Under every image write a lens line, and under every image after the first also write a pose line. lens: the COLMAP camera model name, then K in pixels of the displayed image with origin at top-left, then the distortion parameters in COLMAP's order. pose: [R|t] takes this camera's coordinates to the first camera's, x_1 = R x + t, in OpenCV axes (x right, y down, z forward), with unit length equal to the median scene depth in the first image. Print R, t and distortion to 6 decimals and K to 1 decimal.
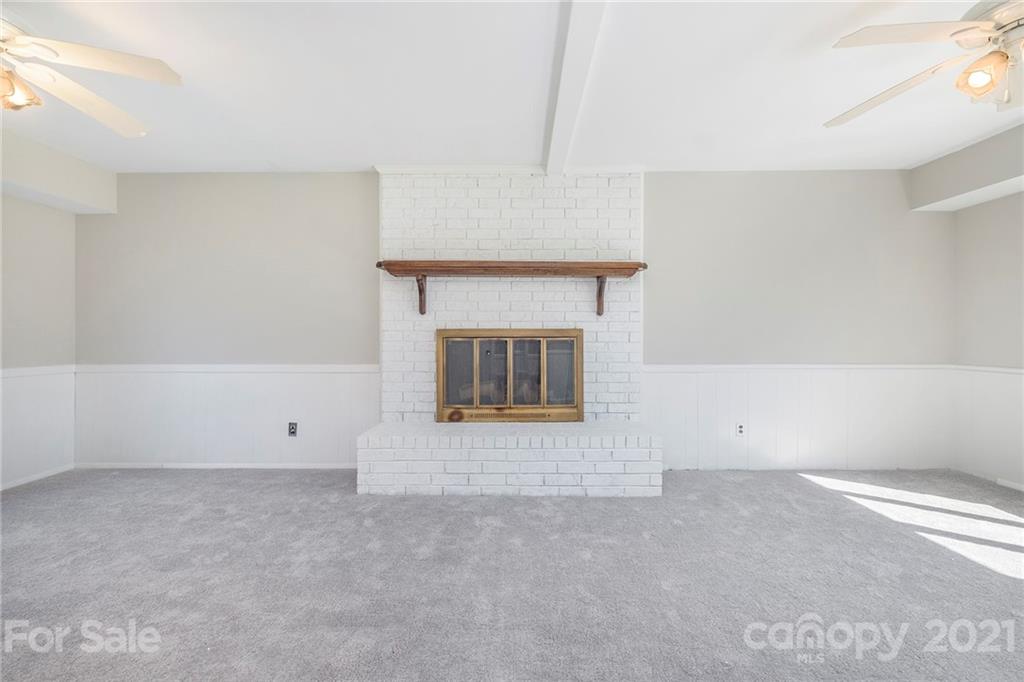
lens RADIAL K [[449.3, 0, 512.0], [0, 449.3, 341.0], [0, 0, 1]] dist [-0.000003, -0.000016]
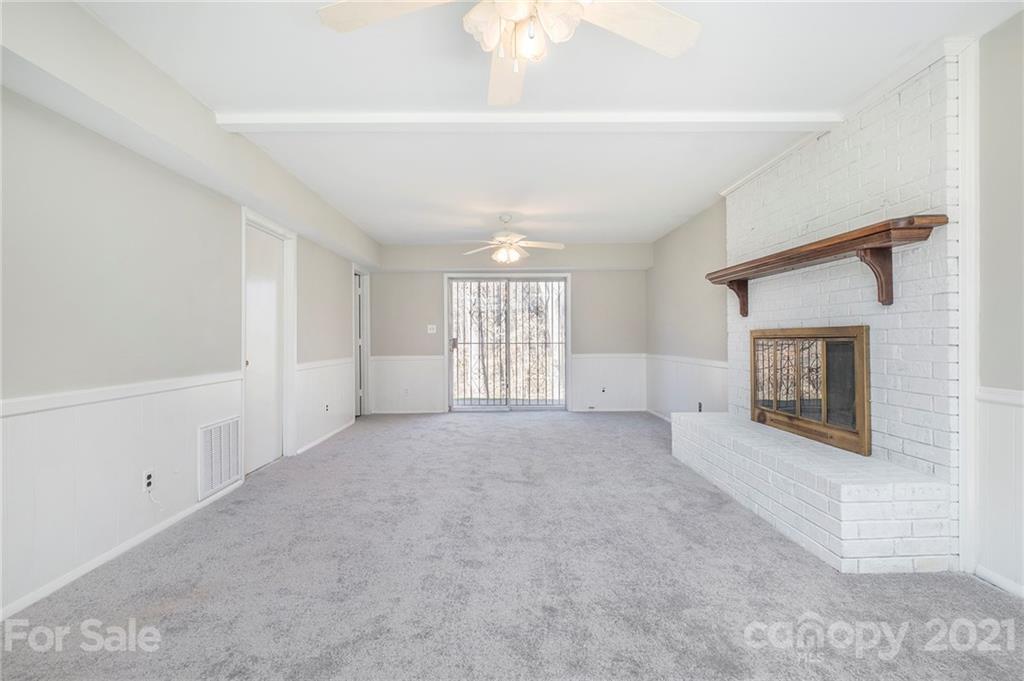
lens RADIAL K [[449.3, 0, 512.0], [0, 449.3, 340.5], [0, 0, 1]] dist [-0.000003, -0.000016]
pose [[0.034906, 0.001689, -0.999389, 0.847670], [0.004945, 0.999986, 0.001862, -0.007630], [0.999378, -0.005007, 0.034897, 0.414104]]
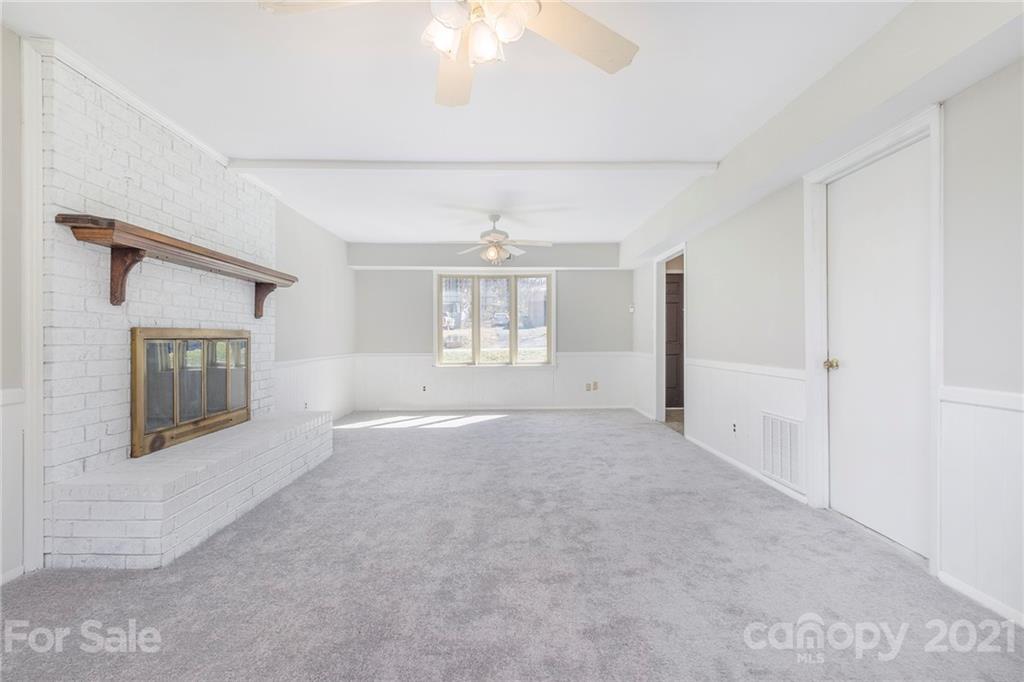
lens RADIAL K [[449.3, 0, 512.0], [0, 449.3, 341.0], [0, 0, 1]] dist [-0.000003, -0.000016]
pose [[-0.035080, -0.003527, 0.999378, -0.898968], [0.006380, 0.999973, 0.003753, -0.002904], [-0.999364, 0.006508, -0.035057, 0.429605]]
